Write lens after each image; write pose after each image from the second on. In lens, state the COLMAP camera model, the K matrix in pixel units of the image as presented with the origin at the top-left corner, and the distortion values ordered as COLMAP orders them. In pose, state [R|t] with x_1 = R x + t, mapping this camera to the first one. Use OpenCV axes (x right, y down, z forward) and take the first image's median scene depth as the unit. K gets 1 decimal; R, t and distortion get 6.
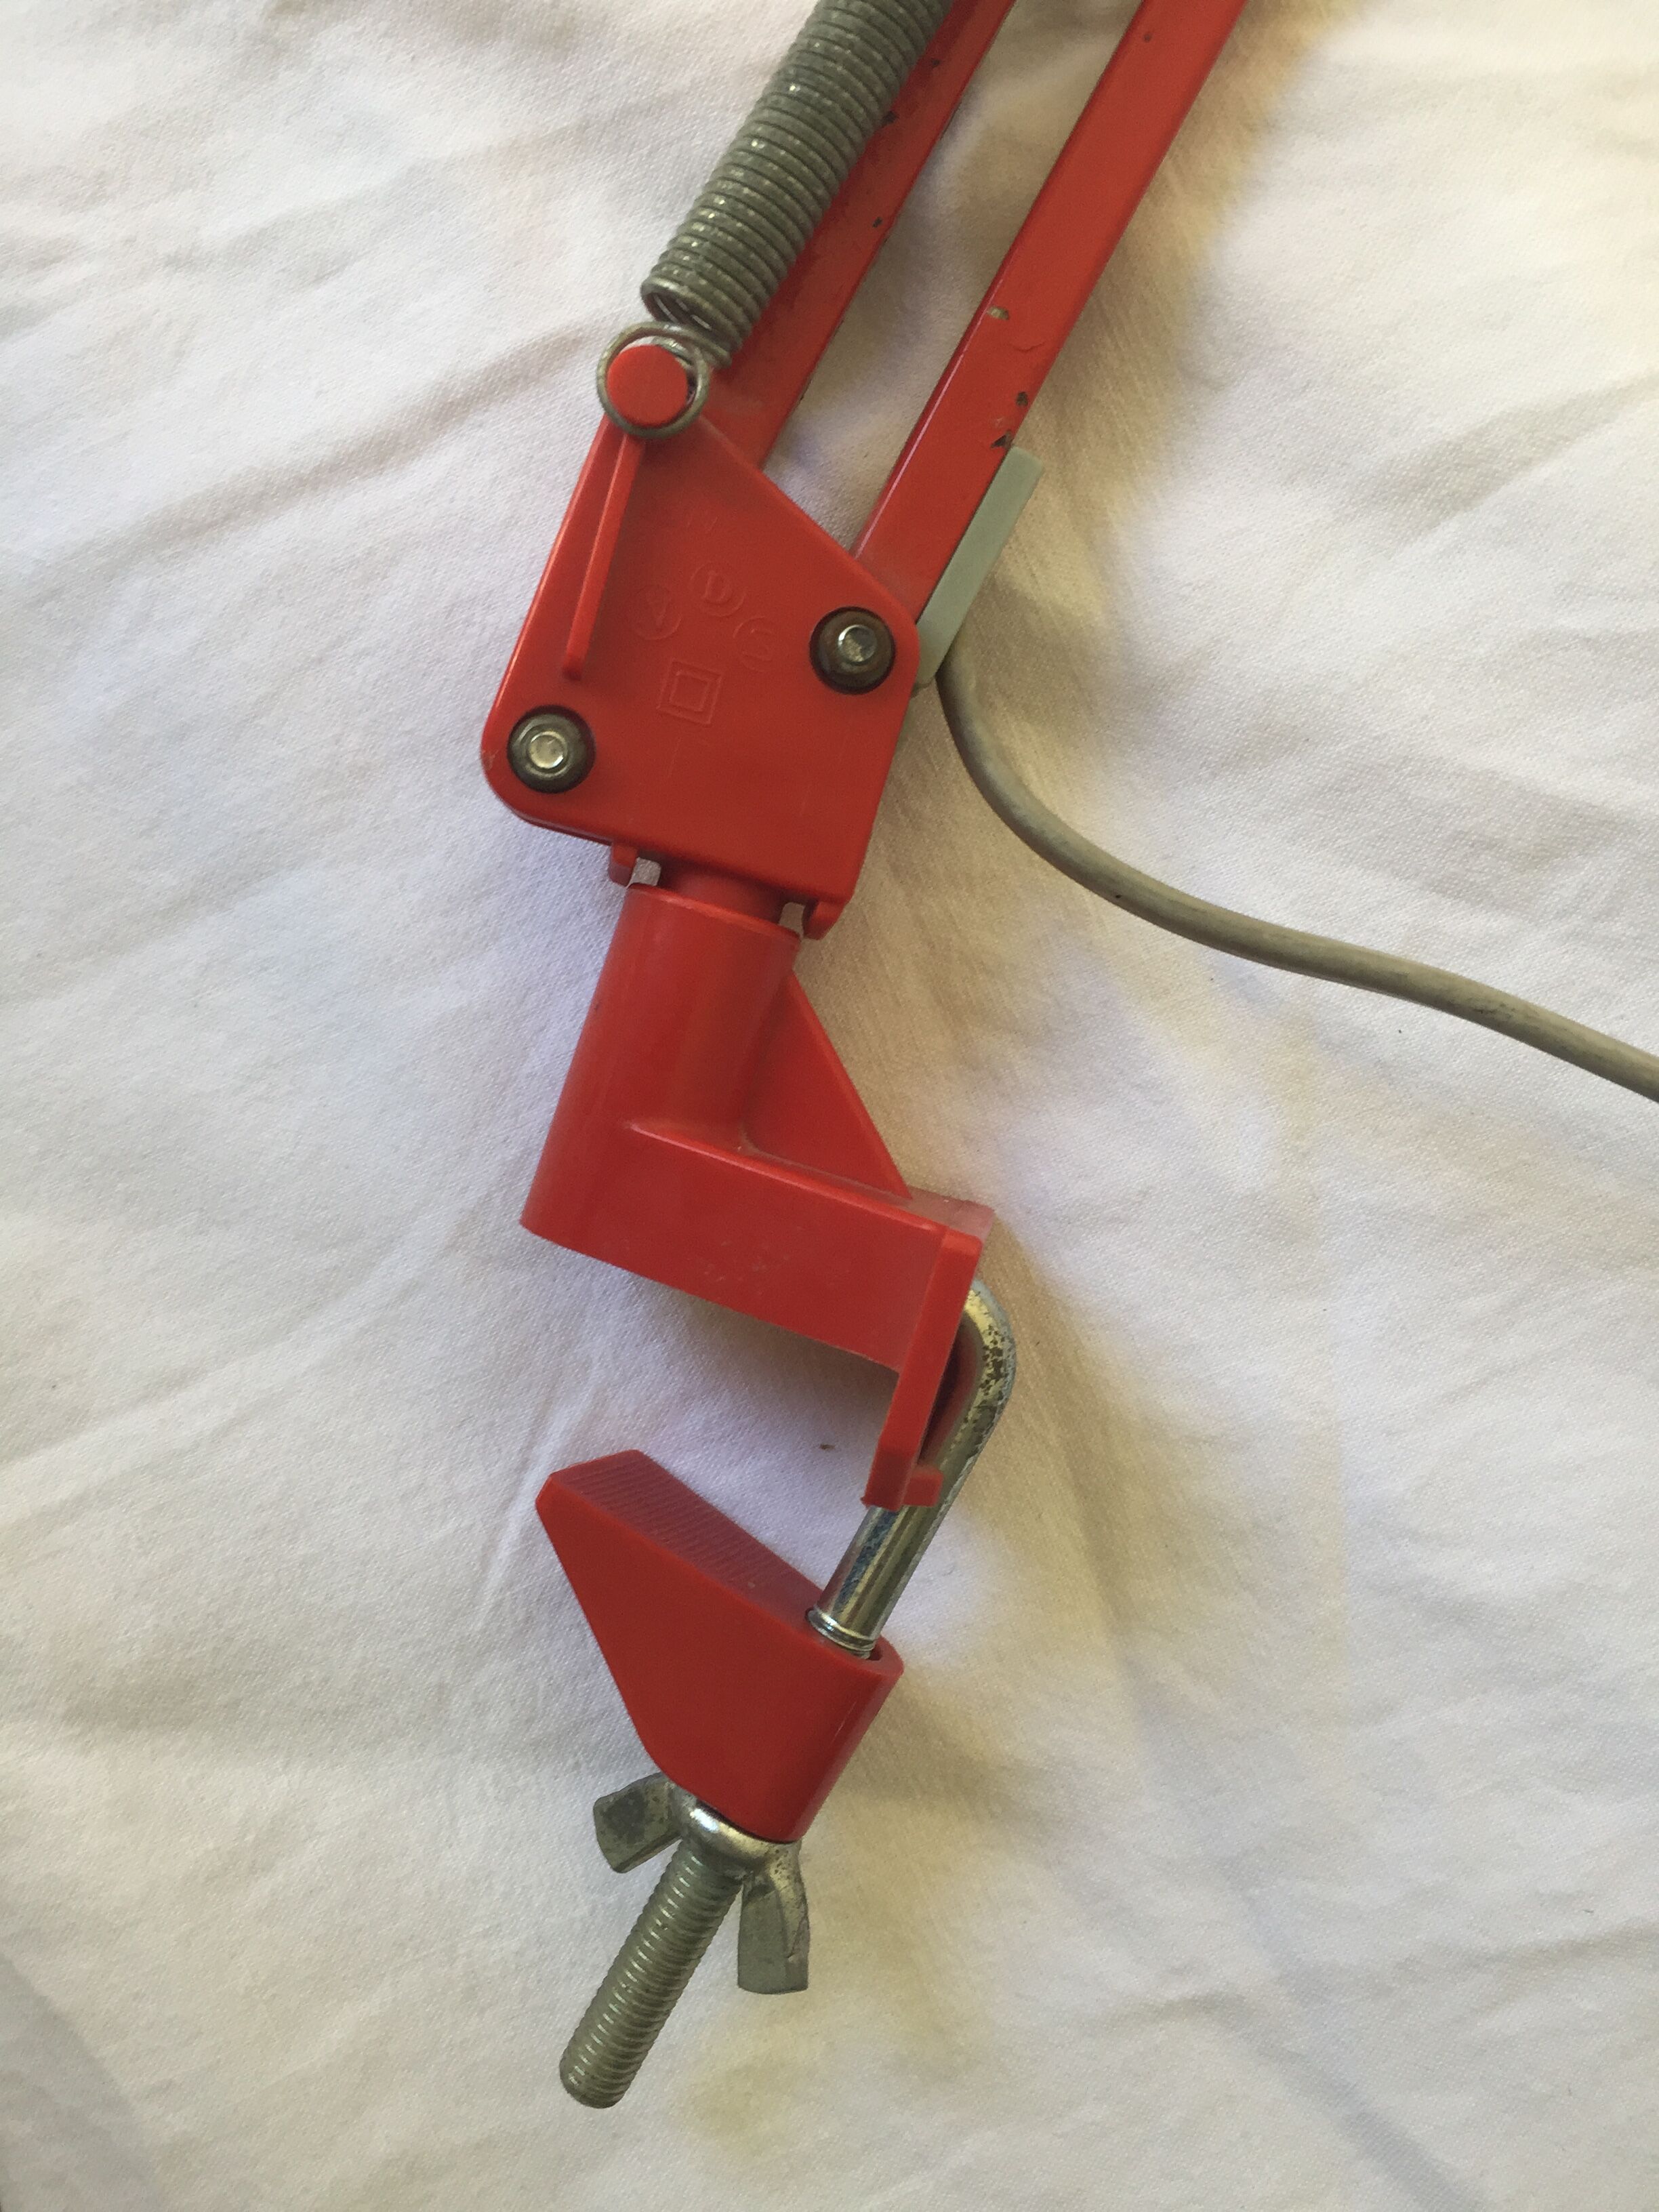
lens RADIAL K [[1883.2, 0, 829.5], [0, 1883.2, 1106.0], [0, 0, 1]] dist [0.101933, -0.145065]
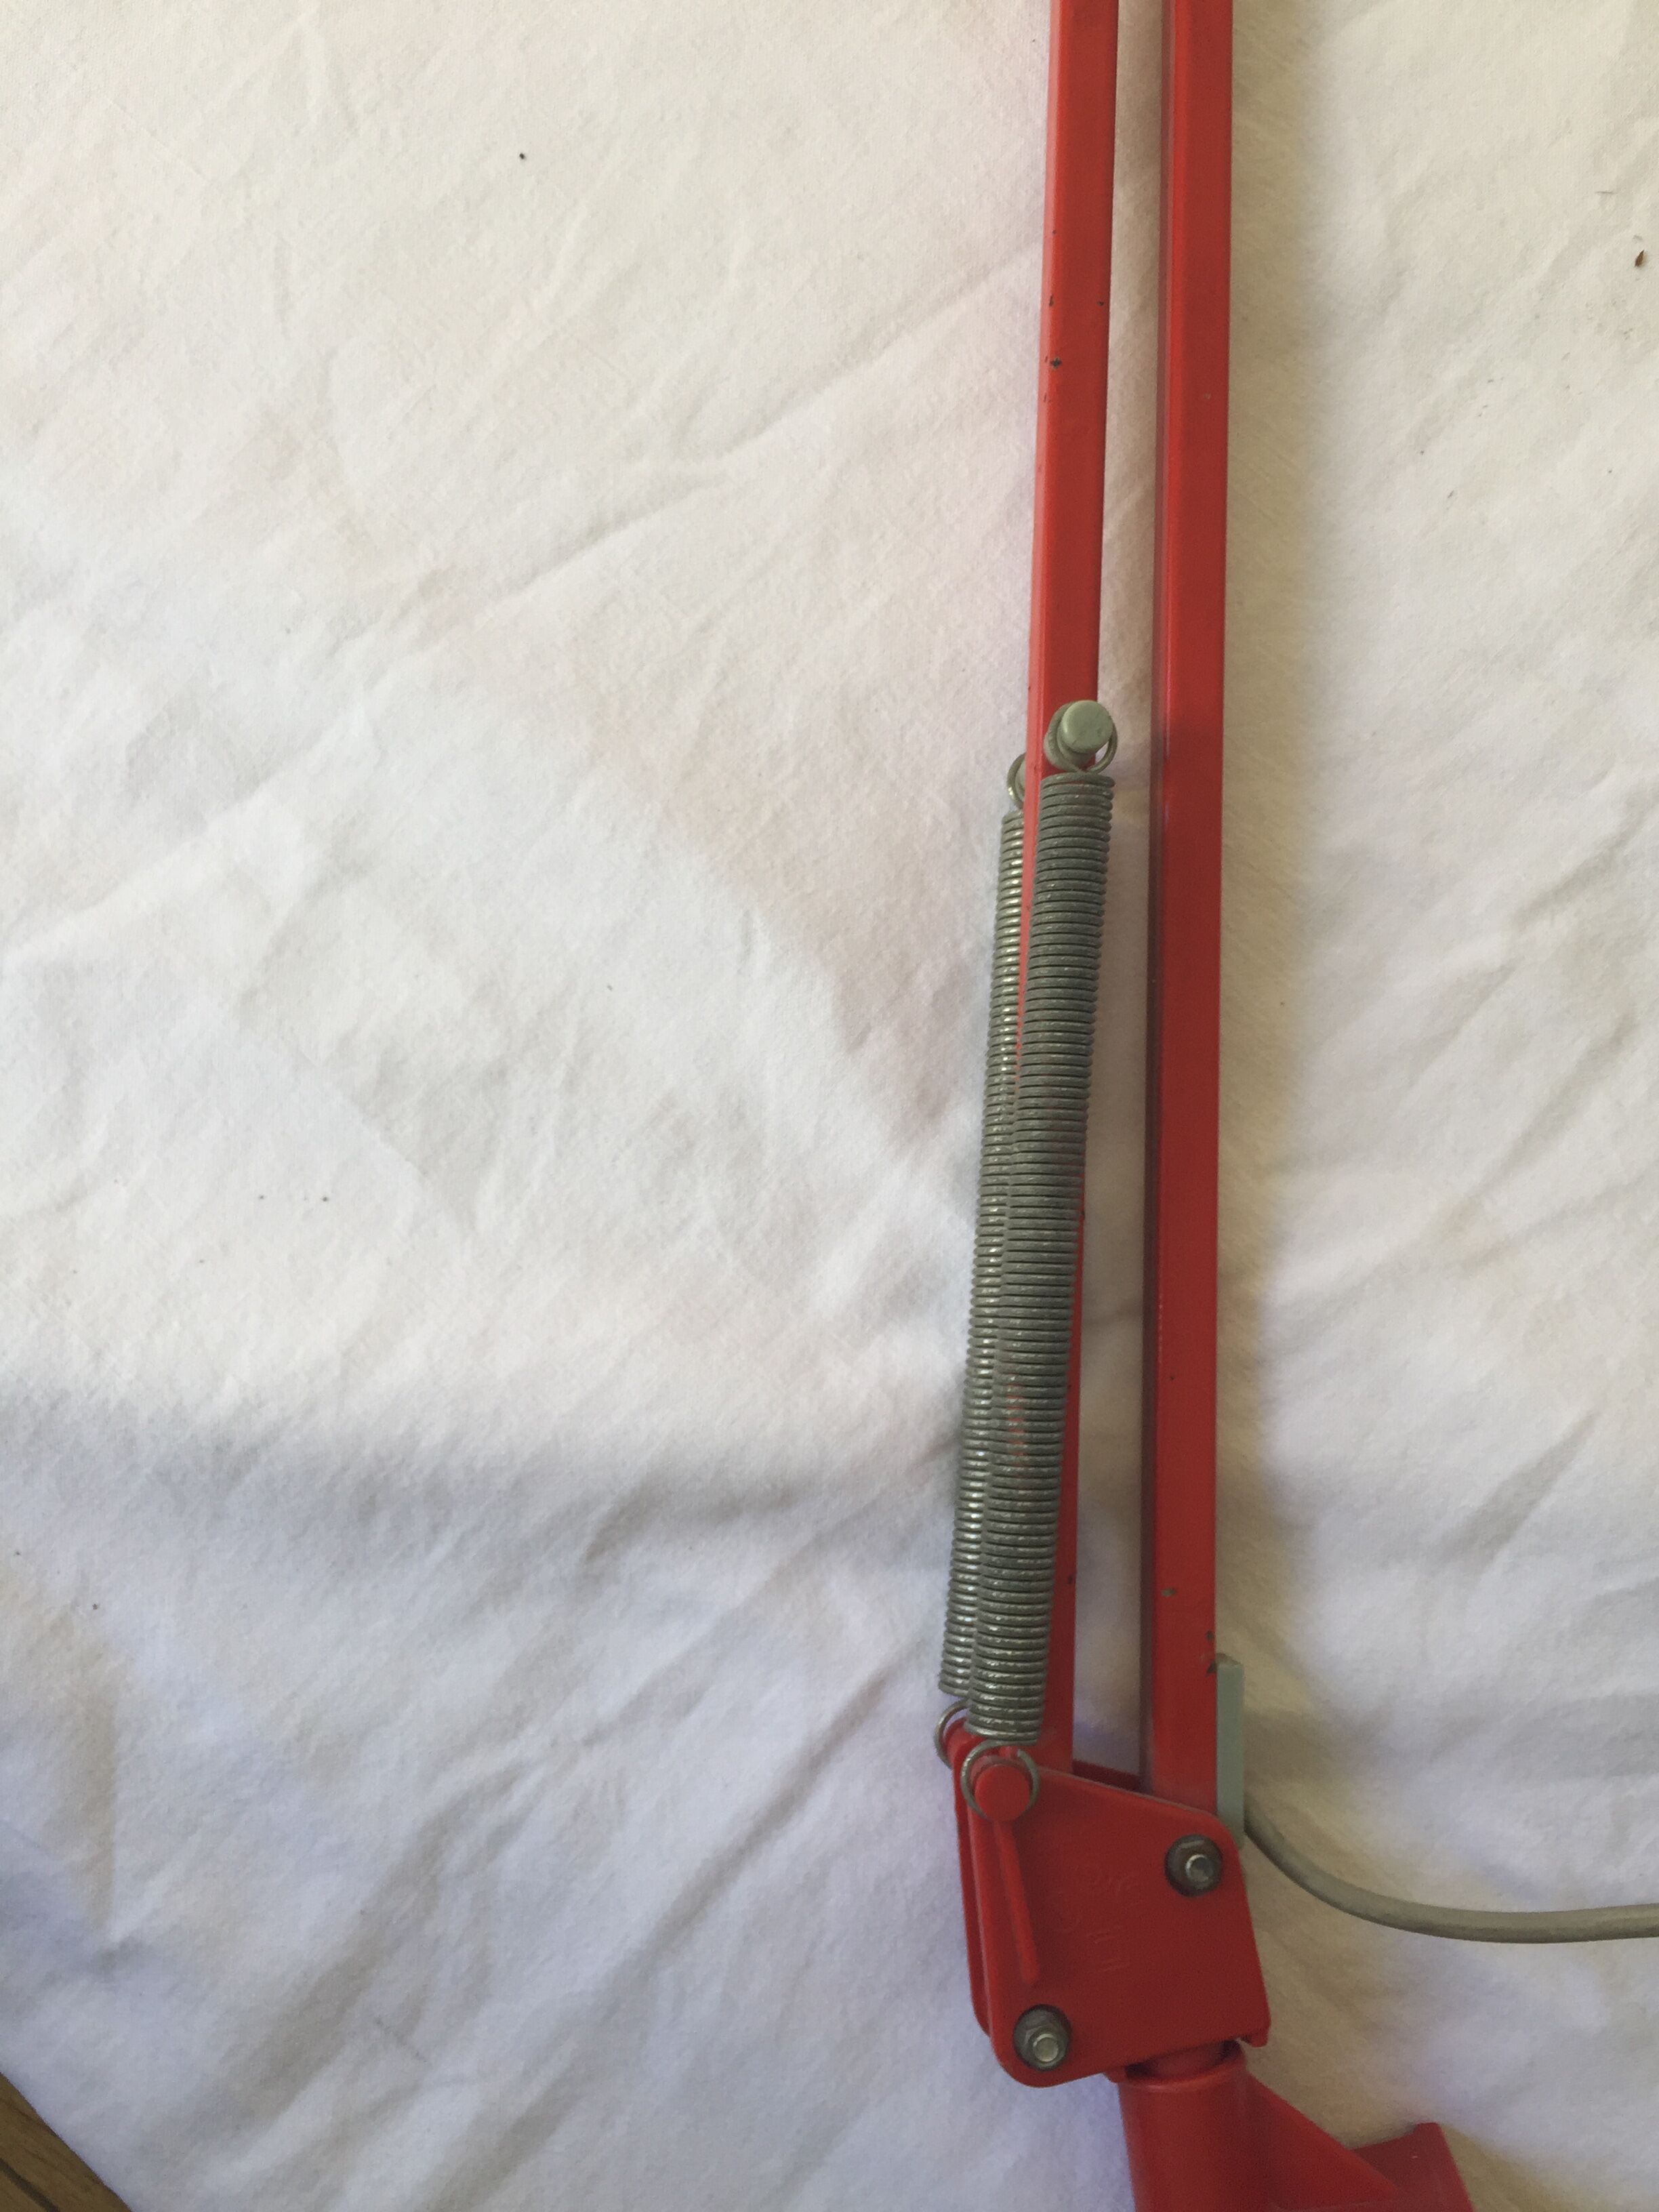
lens RADIAL K [[1883.2, 0, 829.5], [0, 1883.2, 1106.0], [0, 0, 1]] dist [0.101933, -0.145065]
pose [[0.895307, -0.444353, 0.031232, -0.021379], [0.445295, 0.890948, -0.089014, -0.665471], [0.011728, 0.093603, 0.995541, -0.436998]]
